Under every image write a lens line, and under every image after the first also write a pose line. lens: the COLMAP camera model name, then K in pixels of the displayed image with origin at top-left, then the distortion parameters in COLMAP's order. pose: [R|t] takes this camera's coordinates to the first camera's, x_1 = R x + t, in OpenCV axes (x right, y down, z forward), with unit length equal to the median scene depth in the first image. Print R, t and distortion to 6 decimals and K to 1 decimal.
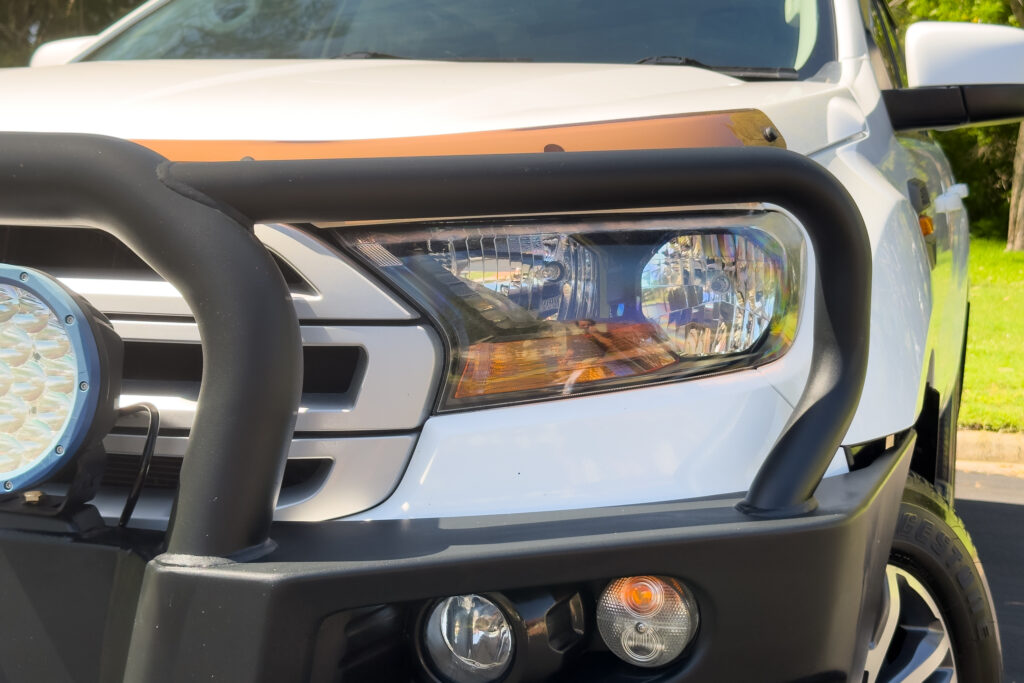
lens RADIAL K [[1412.3, 0, 508.8], [0, 1412.3, 352.5], [0, 0, 1]] dist [0.136874, 0.000000]
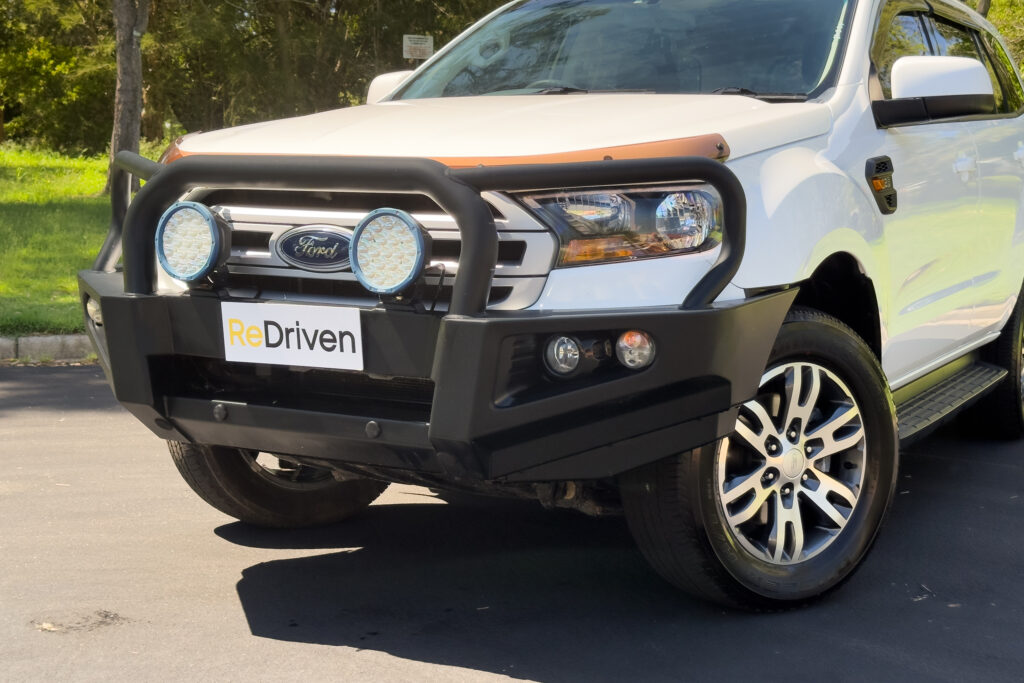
lens RADIAL K [[1412.3, 0, 510.8], [0, 1412.3, 340.7], [0, 0, 1]] dist [0.136874, 0.000000]
pose [[0.982096, 0.011483, -0.188031, 0.333970], [-0.006779, 0.999648, 0.025641, 0.105333], [0.188259, -0.023908, 0.981828, -1.411012]]
